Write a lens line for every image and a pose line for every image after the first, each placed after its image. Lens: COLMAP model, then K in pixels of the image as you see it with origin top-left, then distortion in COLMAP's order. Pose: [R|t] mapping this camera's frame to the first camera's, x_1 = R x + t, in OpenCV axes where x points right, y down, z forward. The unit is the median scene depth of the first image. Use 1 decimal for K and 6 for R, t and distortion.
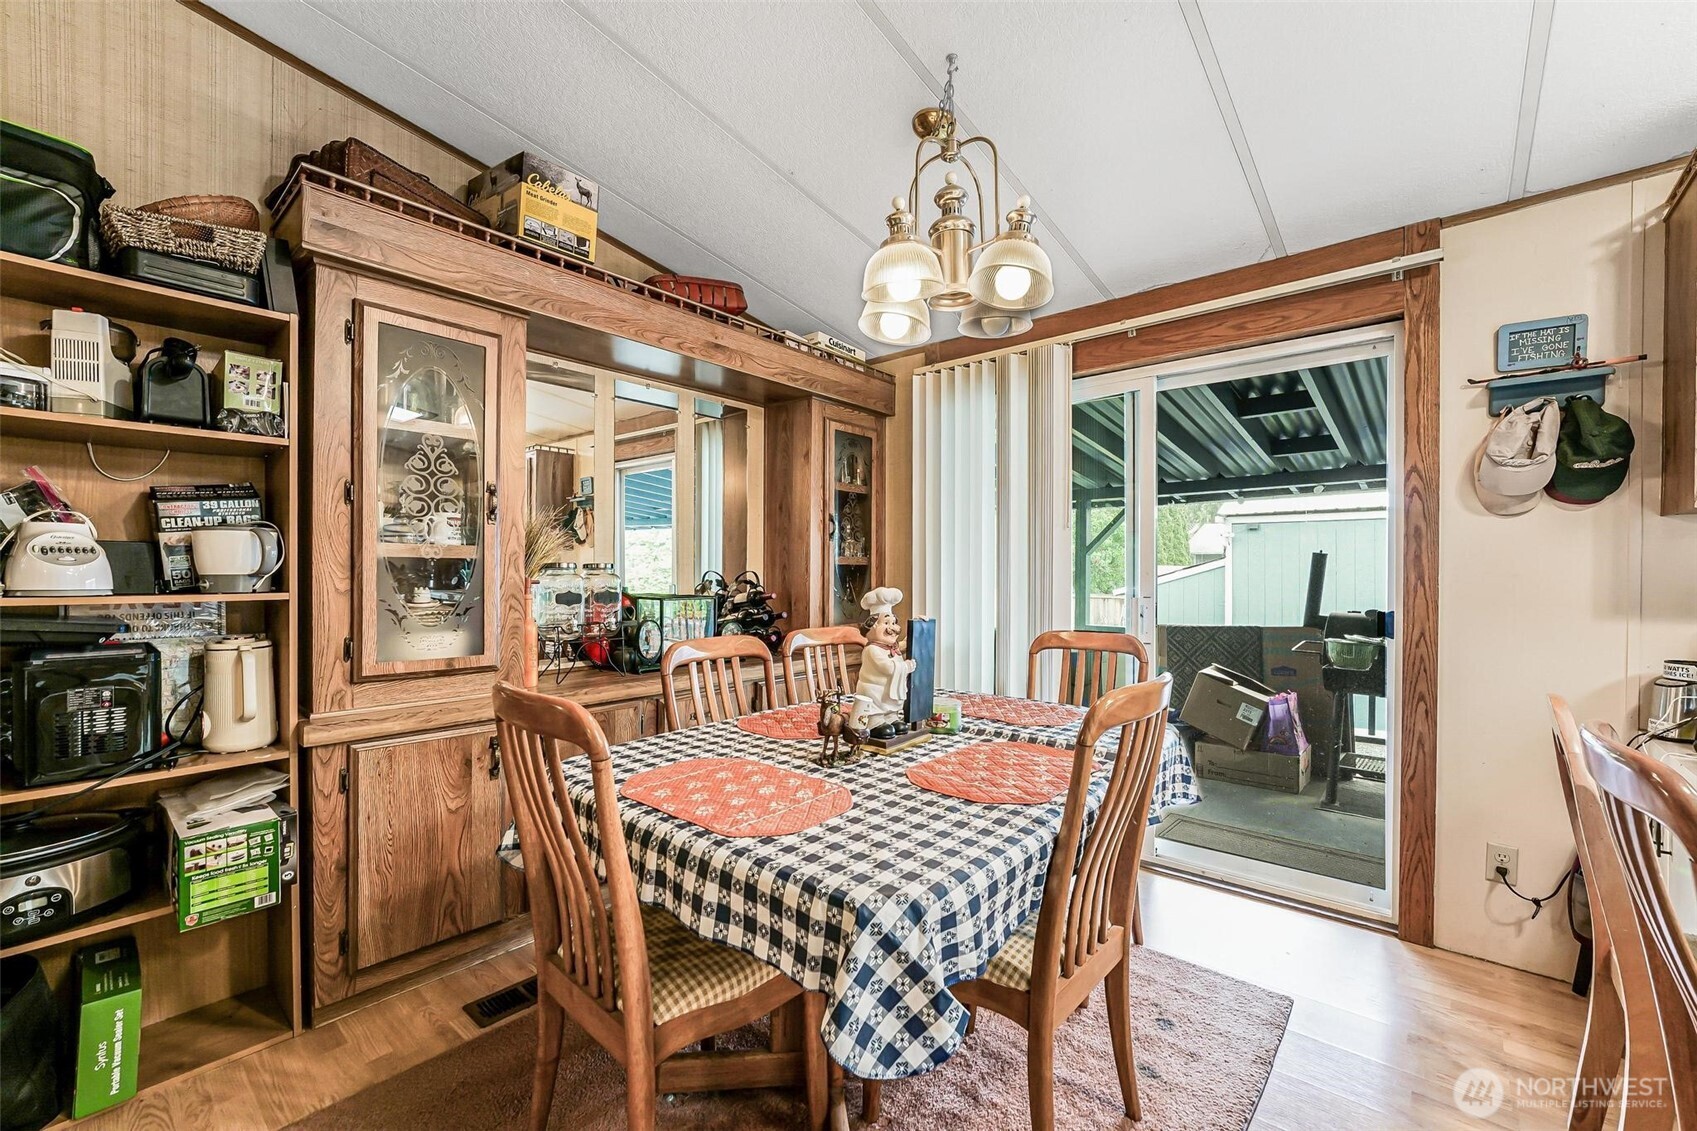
lens RADIAL K [[700.2, 0, 854.8], [0, 700.2, 576.0], [0, 0, 1]] dist [-0.007215, 0.001235]
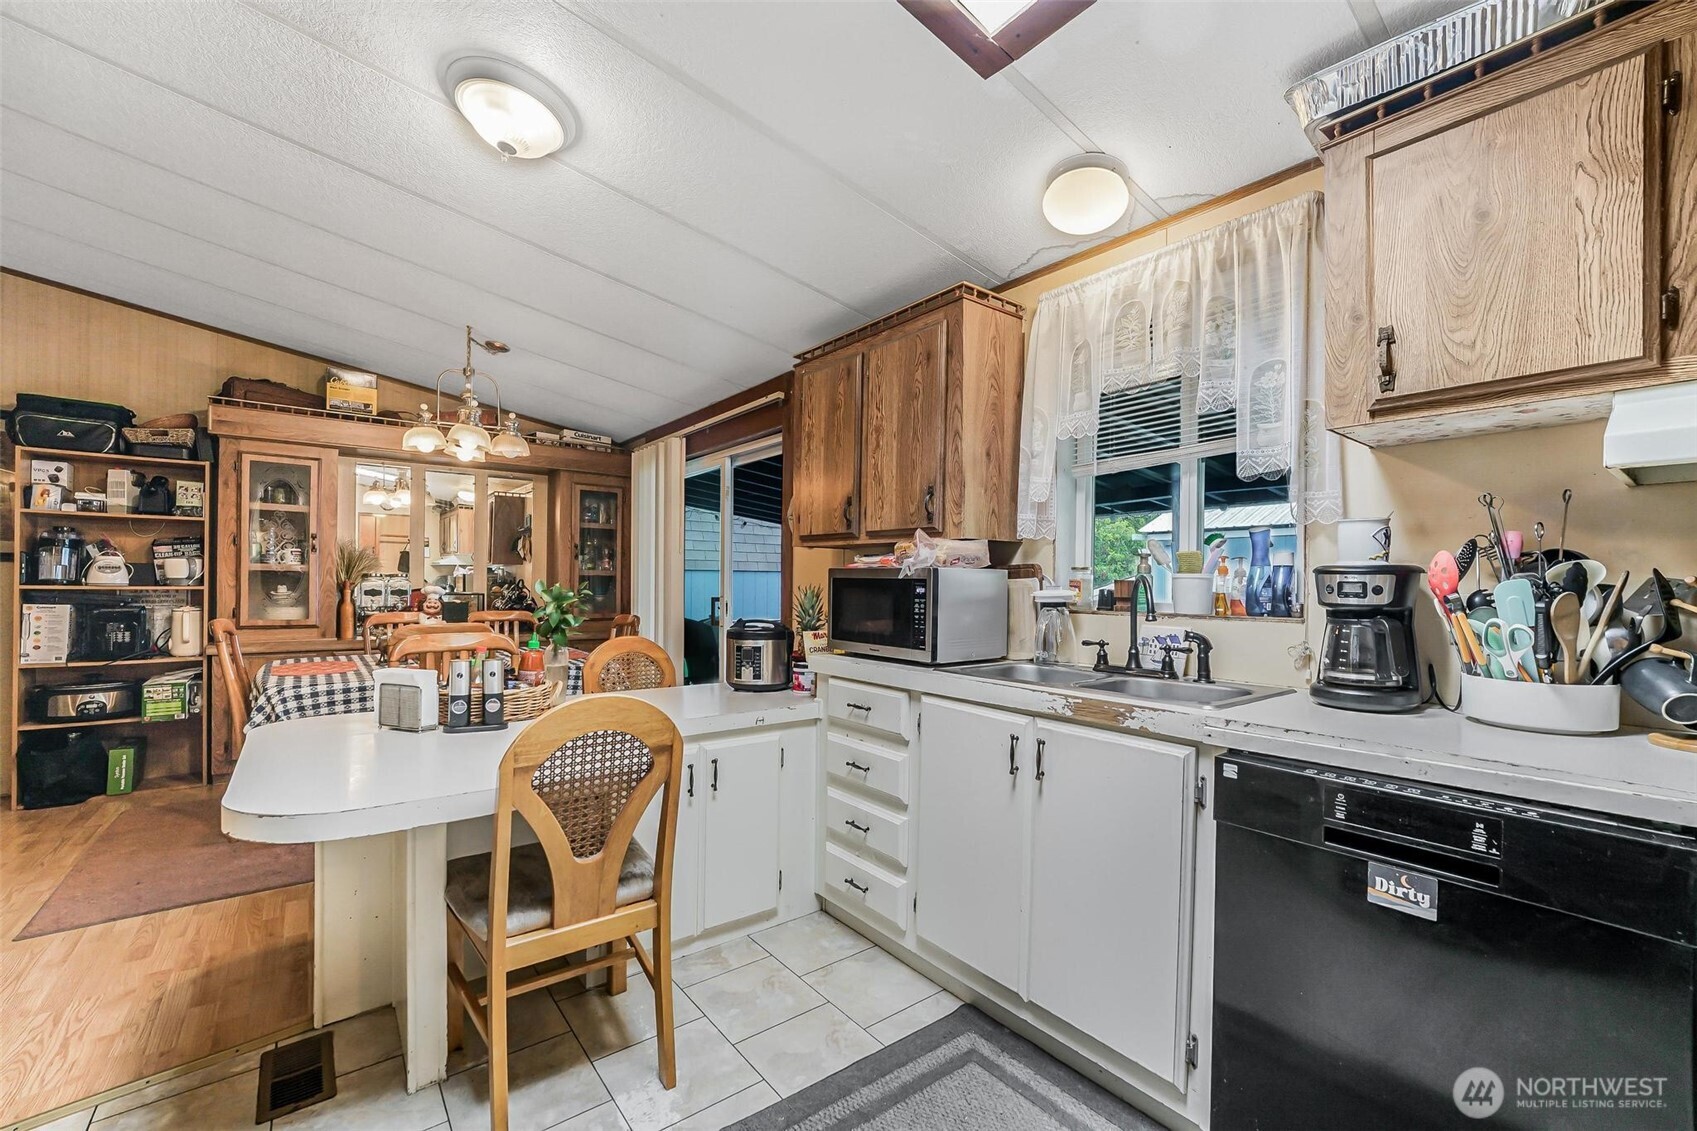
lens RADIAL K [[700.2, 0, 865.4], [0, 700.2, 583.2], [0, 0, 1]] dist [-0.007215, 0.001235]
pose [[0.982528, 0.008078, -0.185938, 1.682790], [-0.009578, 0.999928, -0.007170, 0.009886], [0.185866, 0.008825, 0.982535, -0.796845]]
